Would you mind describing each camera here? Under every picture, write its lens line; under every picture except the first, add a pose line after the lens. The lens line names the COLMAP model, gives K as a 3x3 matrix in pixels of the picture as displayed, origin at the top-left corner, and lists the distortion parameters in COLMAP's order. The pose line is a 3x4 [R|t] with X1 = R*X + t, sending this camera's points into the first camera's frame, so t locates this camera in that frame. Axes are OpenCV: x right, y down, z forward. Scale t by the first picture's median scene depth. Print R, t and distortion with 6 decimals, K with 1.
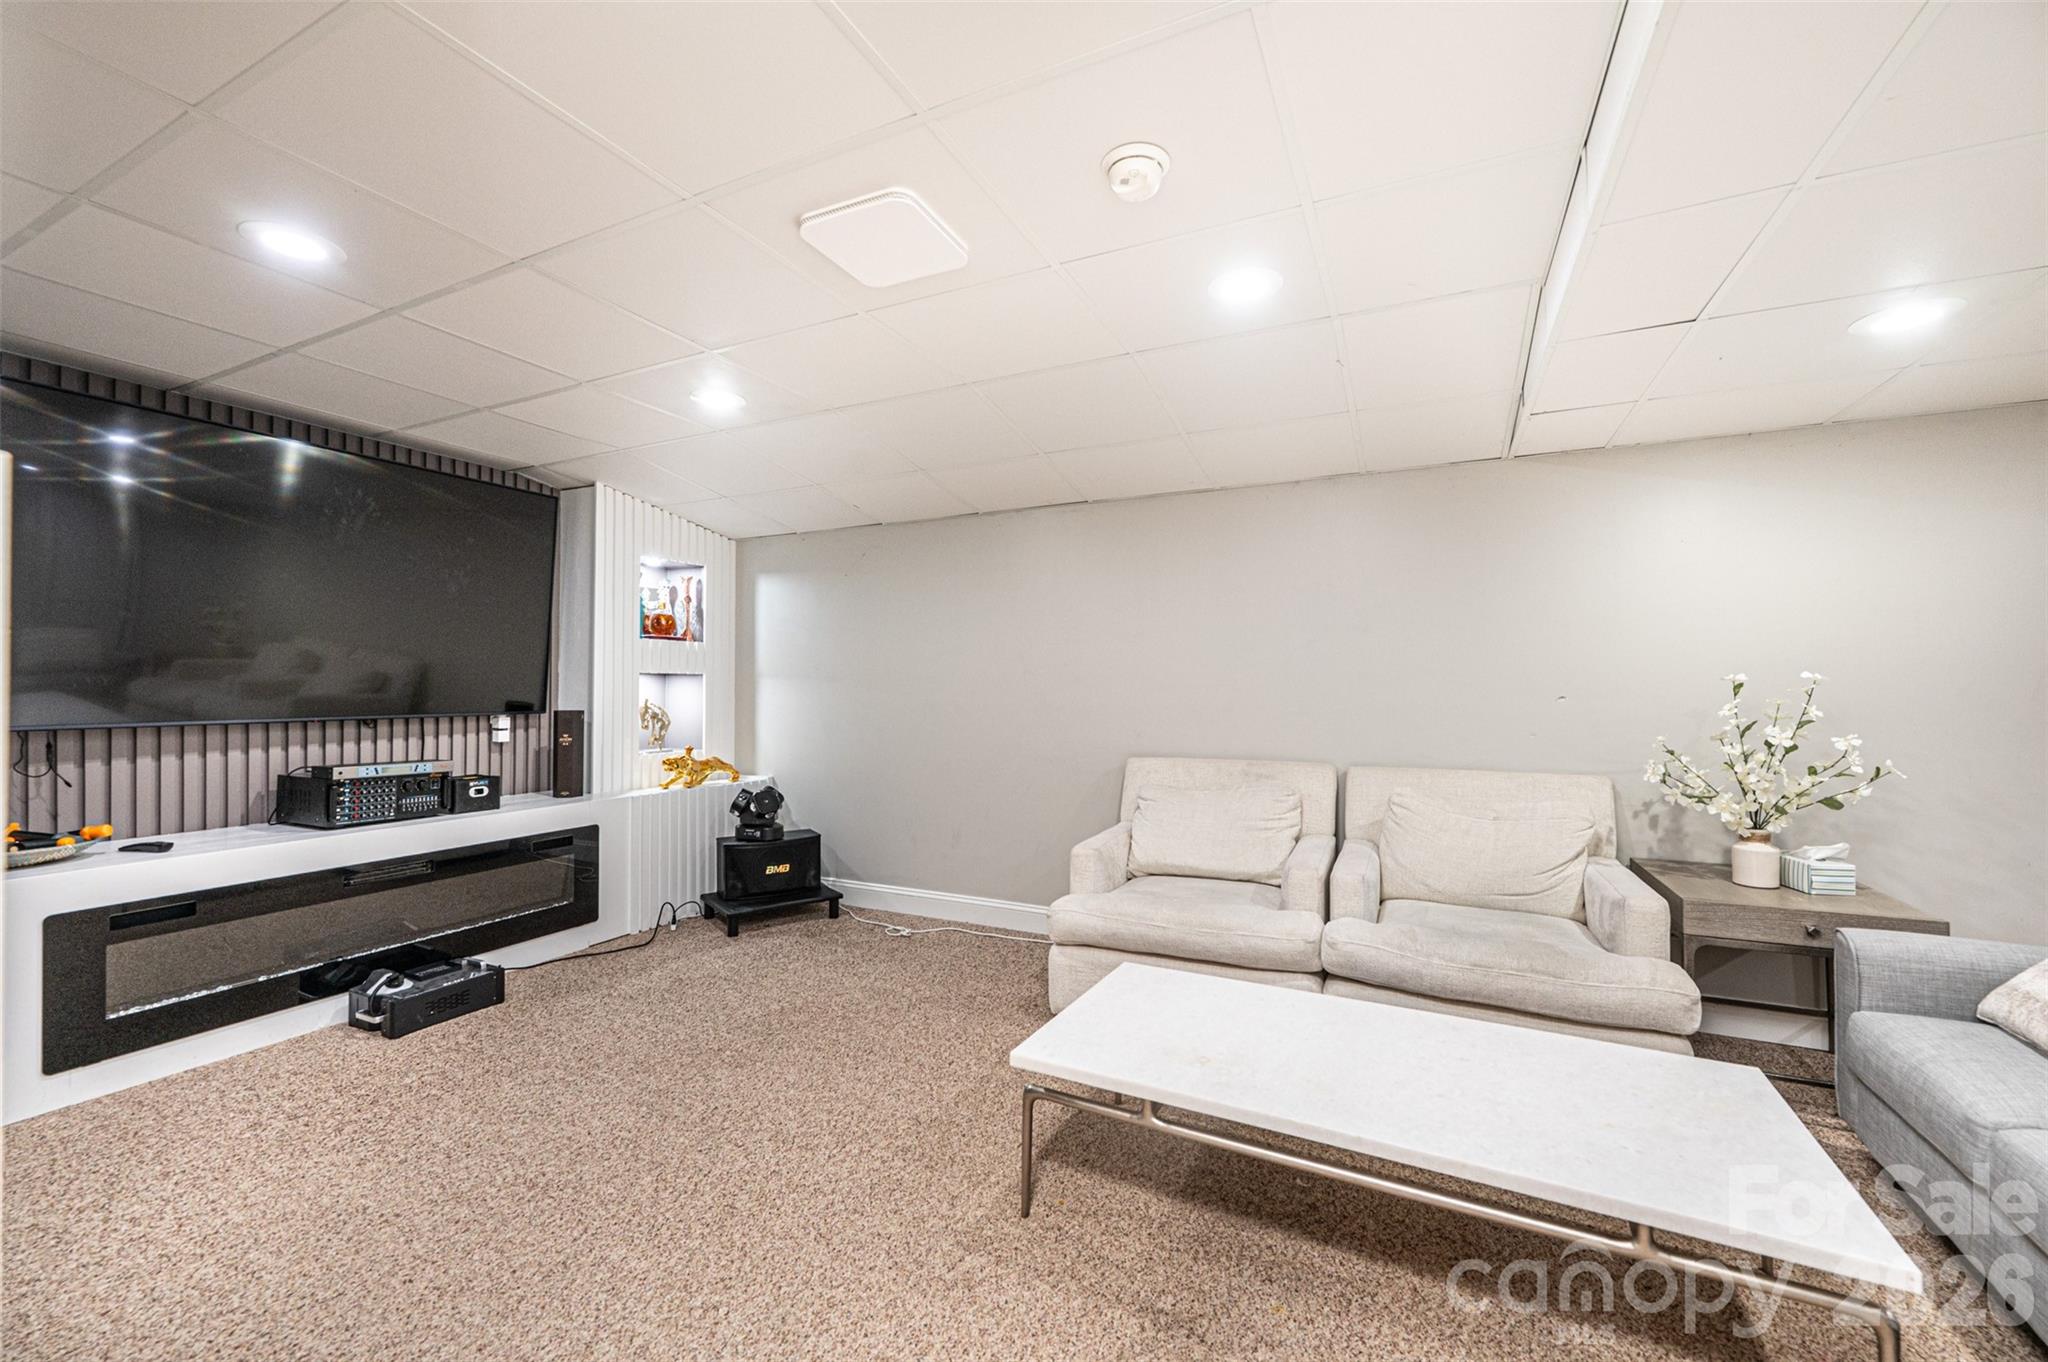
lens RADIAL K [[810.7, 0, 1026.1], [0, 810.7, 678.2], [0, 0, 1]] dist [-0.000814, -0.000121]
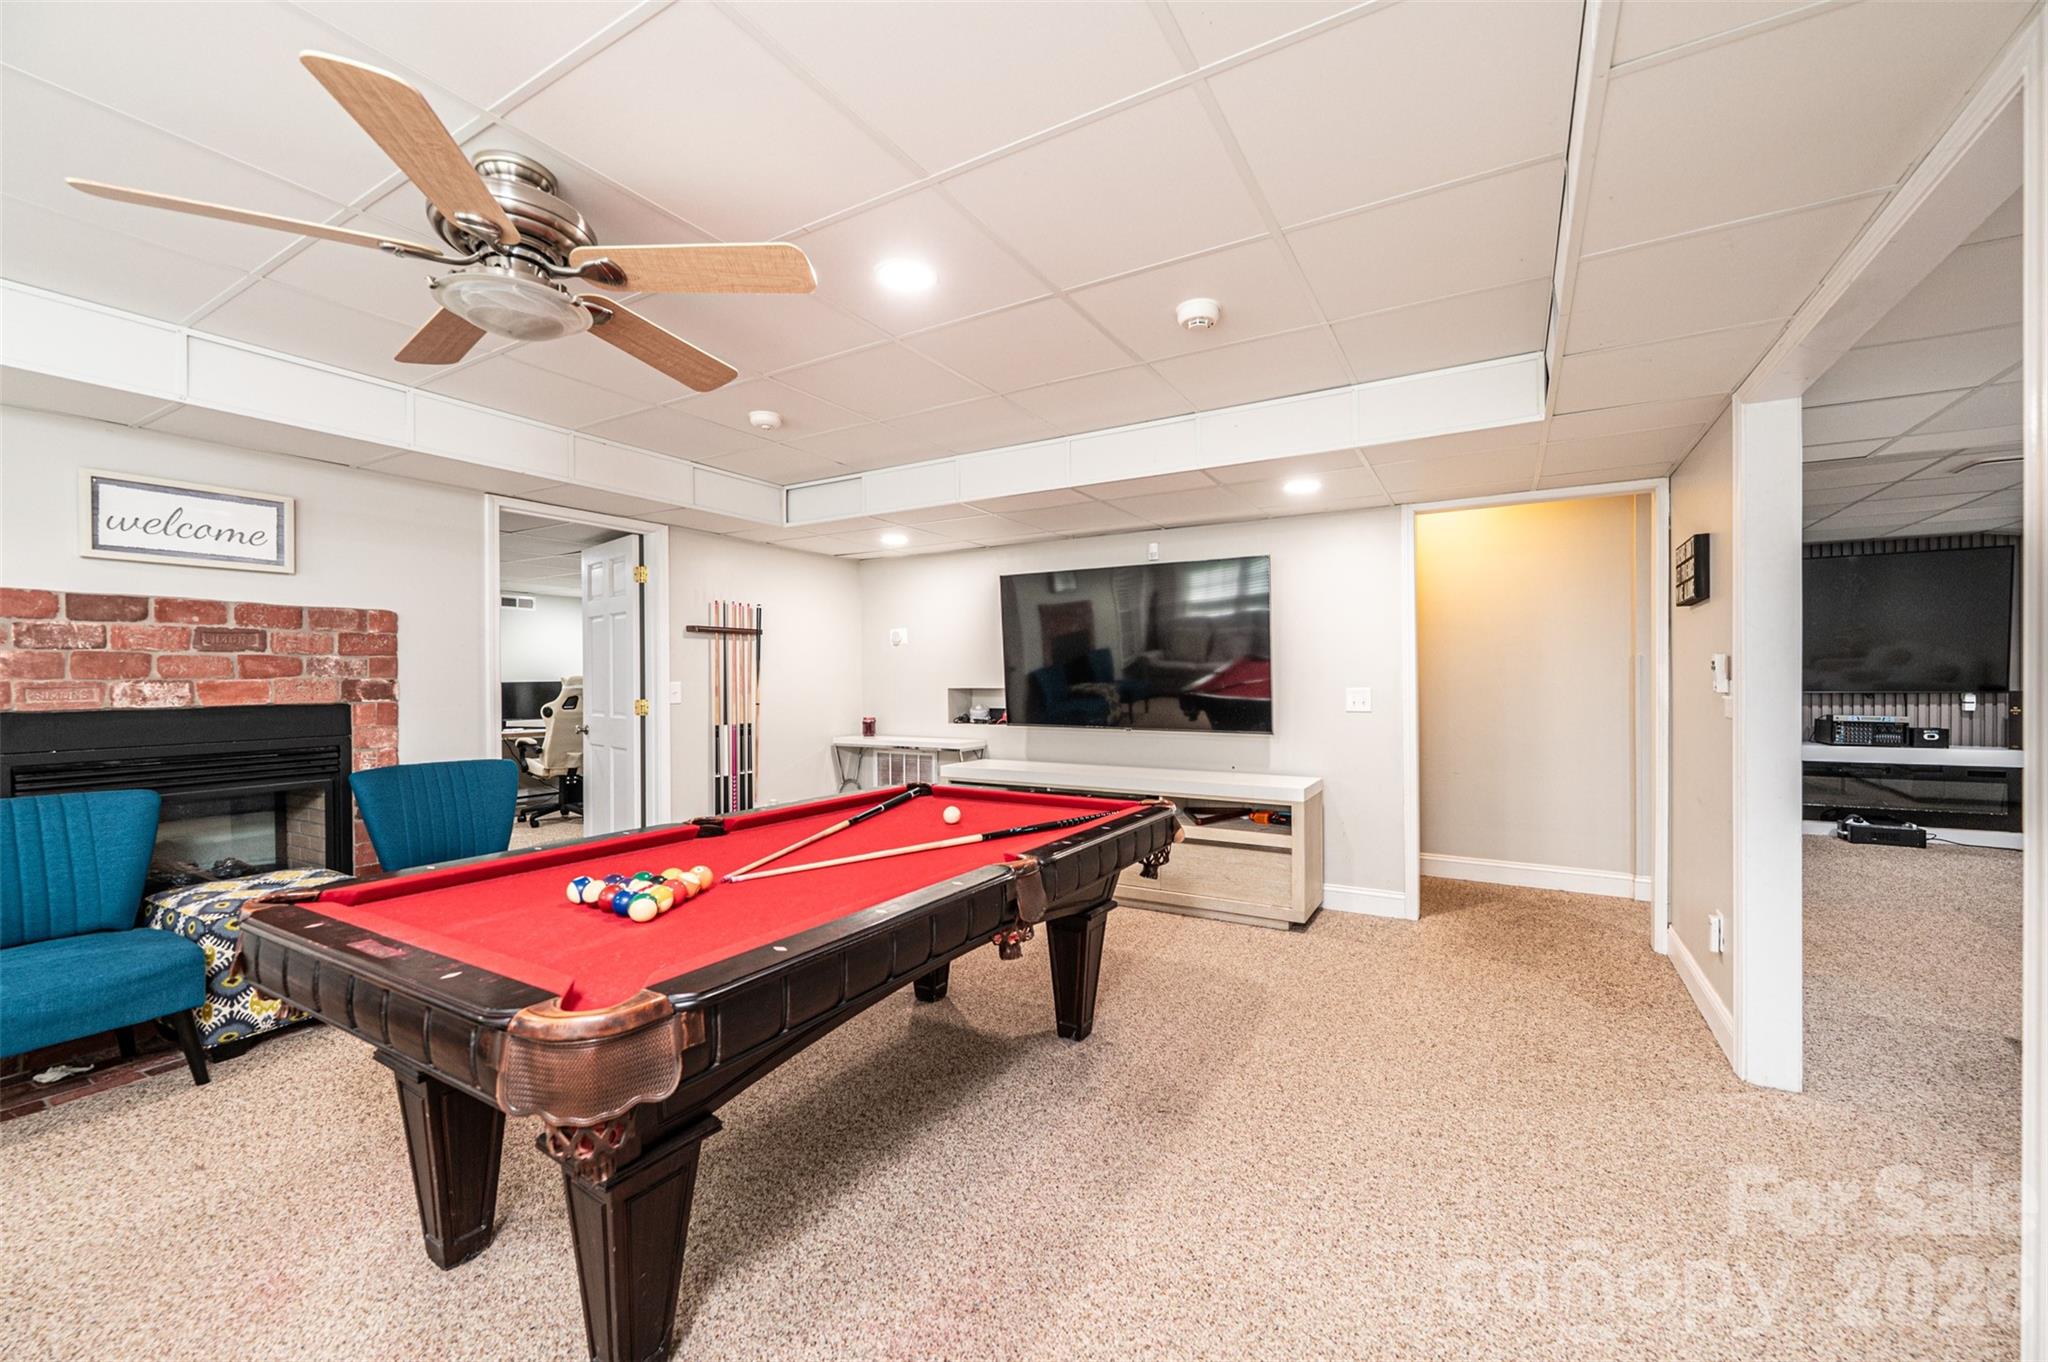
lens RADIAL K [[810.7, 0, 1024.3], [0, 810.7, 686.3], [0, 0, 1]] dist [-0.000814, -0.000121]
pose [[-0.069921, 0.008714, -0.997514, 1.040569], [0.015154, 0.999856, 0.007672, -0.007265], [0.997437, -0.014580, -0.070043, -0.704523]]
